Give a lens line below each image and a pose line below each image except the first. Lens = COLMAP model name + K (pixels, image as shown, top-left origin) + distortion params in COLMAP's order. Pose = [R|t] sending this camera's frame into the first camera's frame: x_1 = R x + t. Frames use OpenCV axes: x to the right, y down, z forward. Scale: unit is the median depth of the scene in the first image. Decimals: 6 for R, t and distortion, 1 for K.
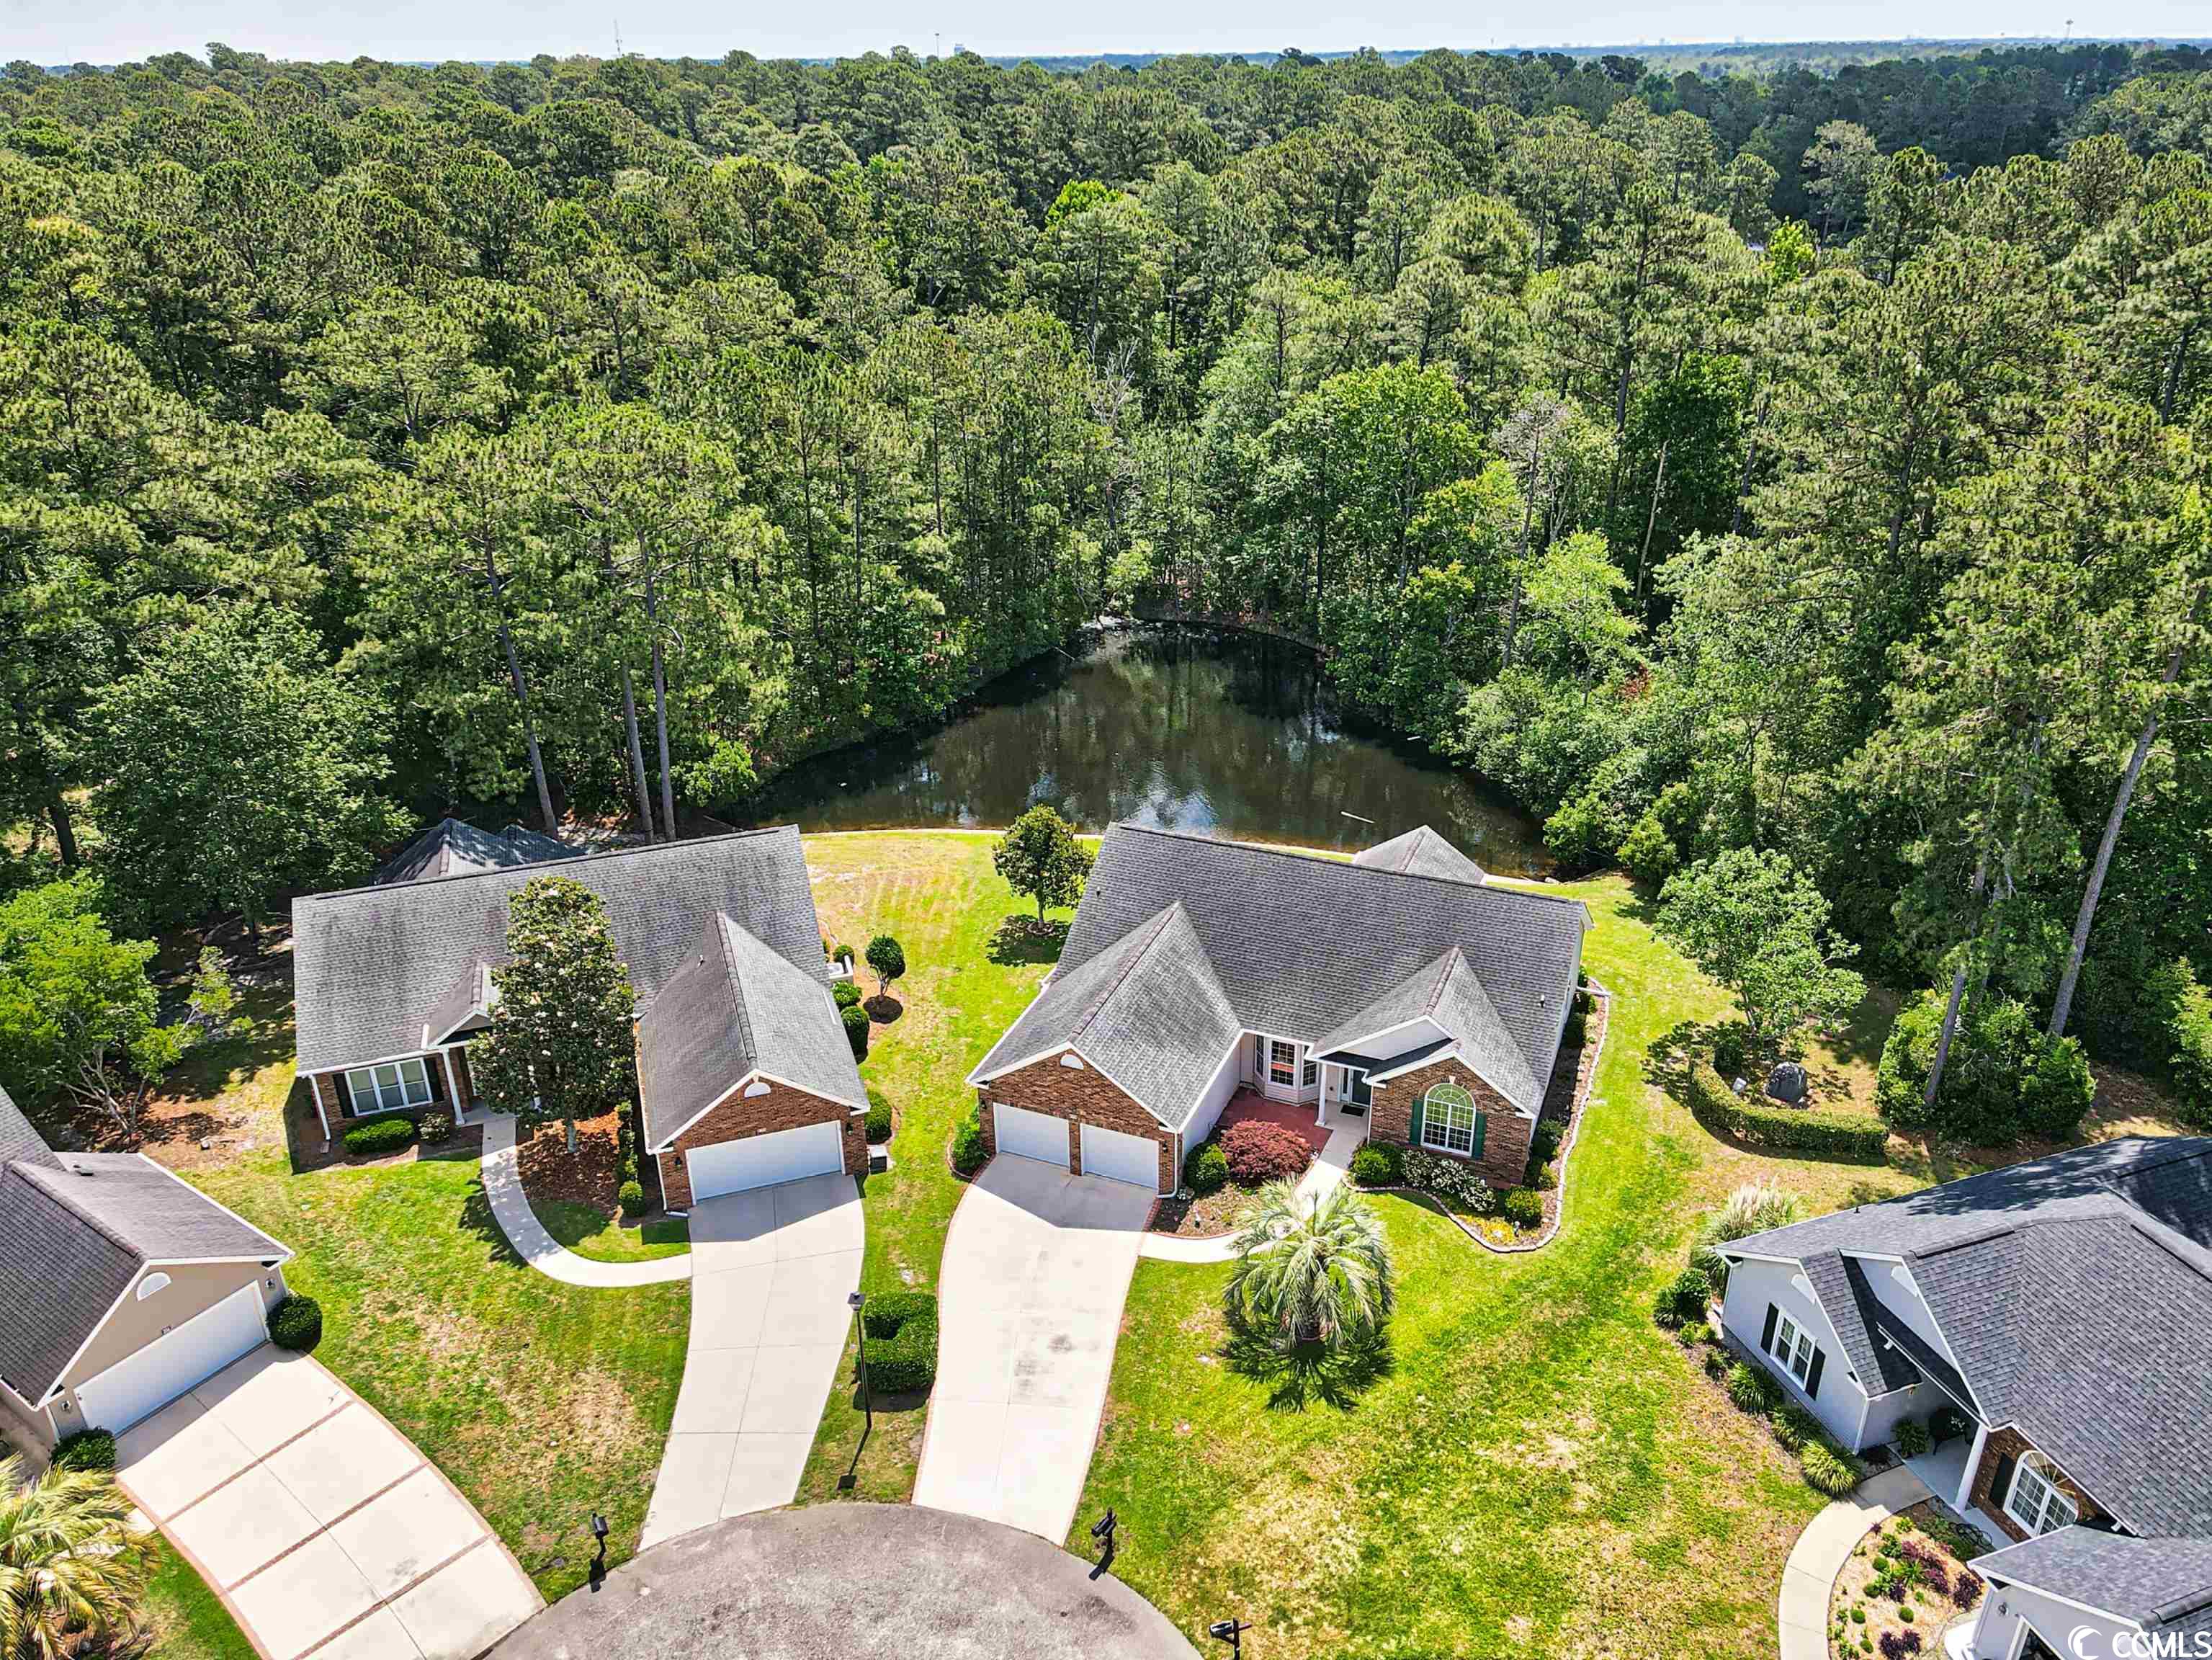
lens RADIAL K [[1608.5, 0, 1106.0], [0, 1608.5, 830.0], [0, 0, 1]] dist [0.007807, 0.013602]
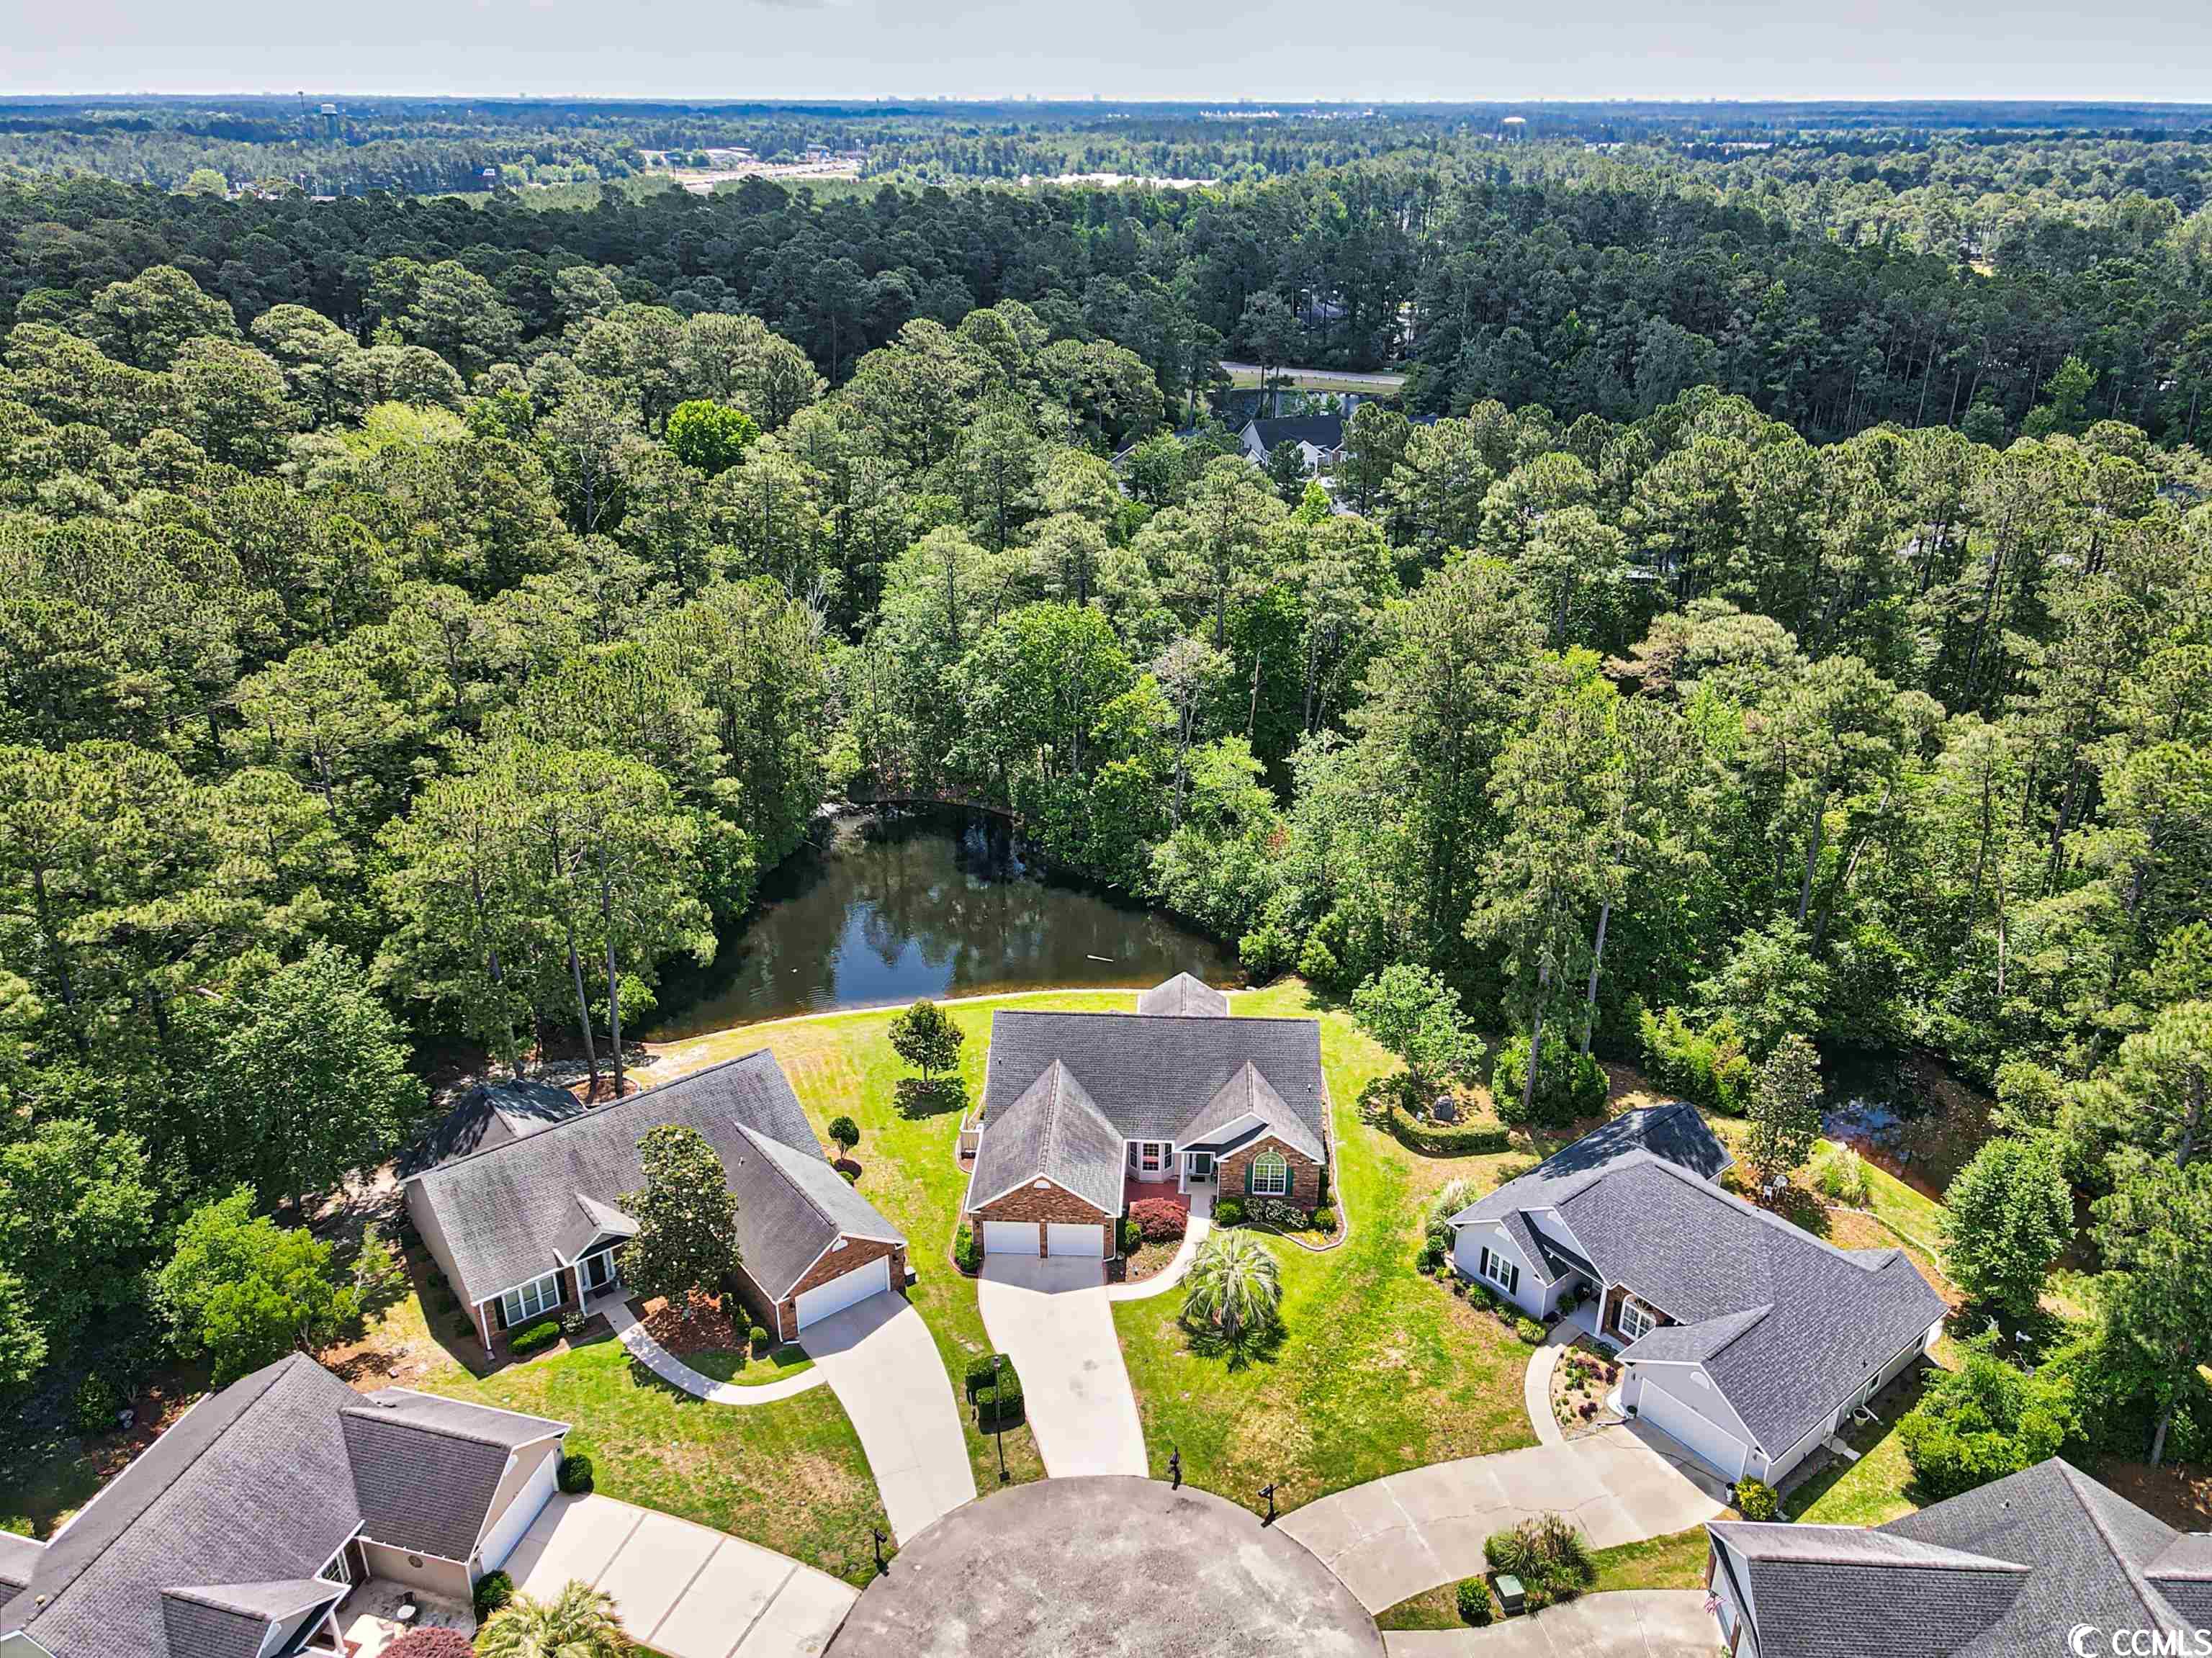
lens RADIAL K [[1608.1, 0, 1106.0], [0, 1608.1, 829.0], [0, 0, 1]] dist [0.007807, 0.013602]
pose [[0.942312, -0.124335, 0.310789, -0.384051], [0.132880, 0.991112, -0.006383, -0.165499], [-0.307233, 0.047312, 0.950458, -0.461116]]
